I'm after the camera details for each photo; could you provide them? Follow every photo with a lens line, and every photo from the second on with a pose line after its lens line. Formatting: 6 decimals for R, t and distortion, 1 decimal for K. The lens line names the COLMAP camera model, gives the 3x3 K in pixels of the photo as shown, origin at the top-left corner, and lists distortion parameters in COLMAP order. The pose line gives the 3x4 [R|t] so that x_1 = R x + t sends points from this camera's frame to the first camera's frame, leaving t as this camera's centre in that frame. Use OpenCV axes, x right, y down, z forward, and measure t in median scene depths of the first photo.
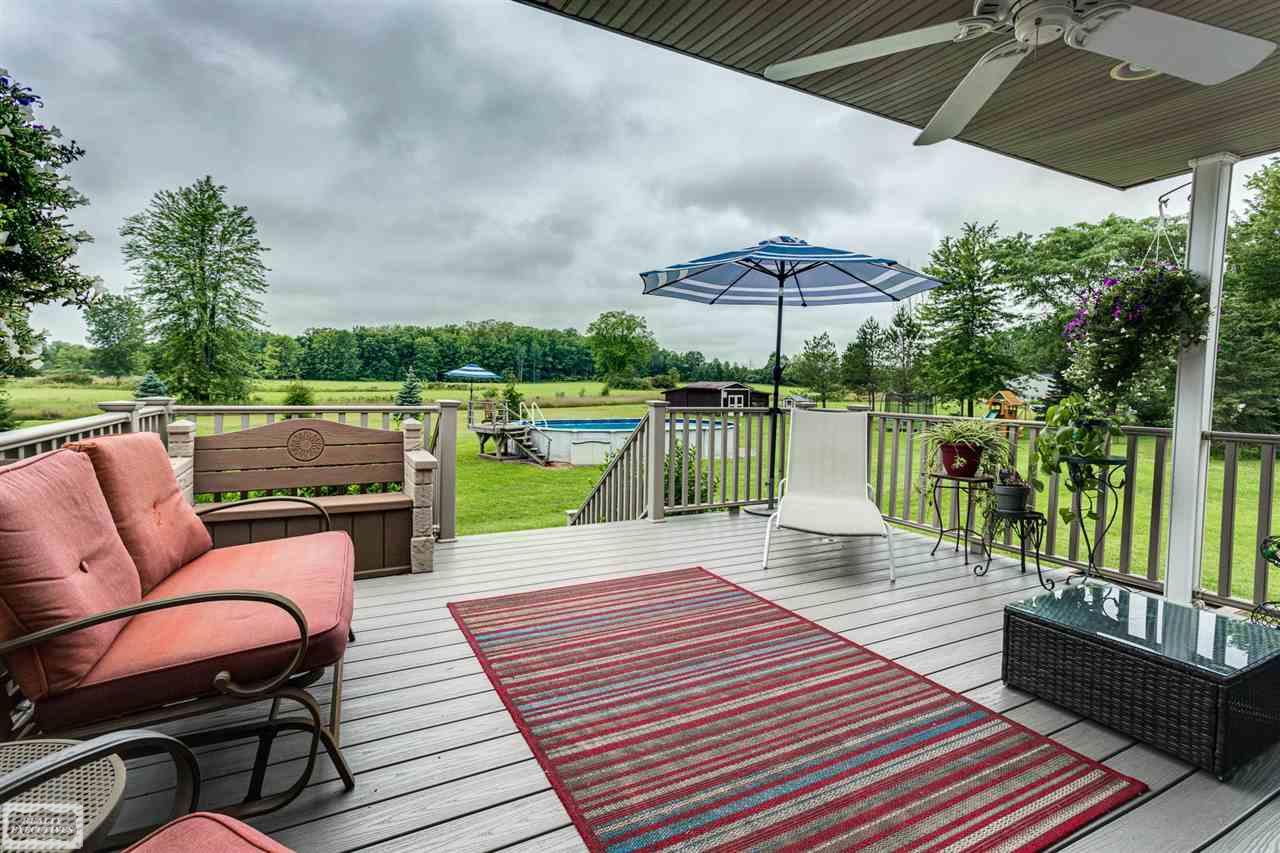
lens RADIAL K [[611.2, 0, 604.2], [0, 611.2, 422.2], [0, 0, 1]] dist [0.004107, 0.000908]
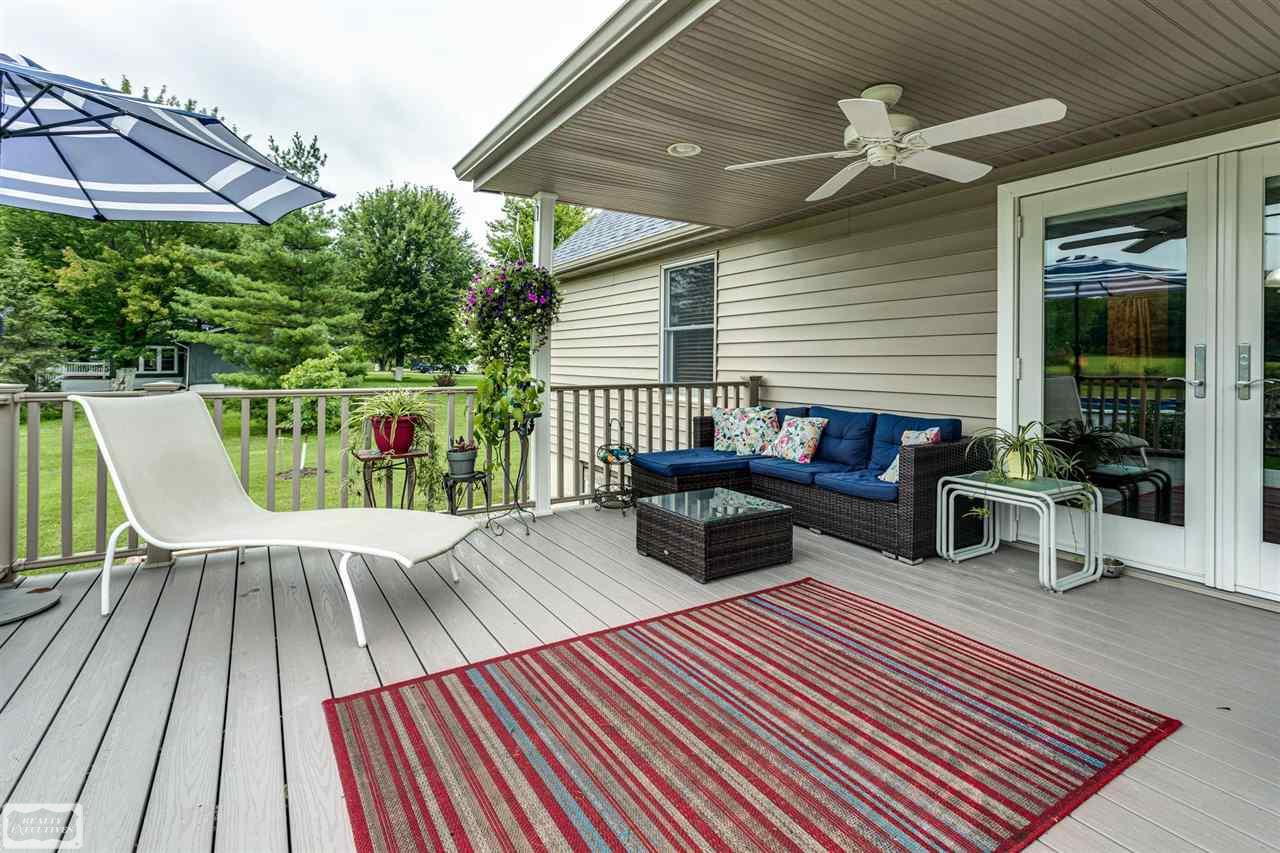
lens RADIAL K [[611.2, 0, 642.2], [0, 611.2, 419.4], [0, 0, 1]] dist [0.004107, 0.000908]
pose [[-0.101487, -0.121170, 0.987430, -0.464643], [0.057671, 0.990169, 0.127434, -0.081849], [-0.993164, 0.069879, -0.093501, 0.907423]]
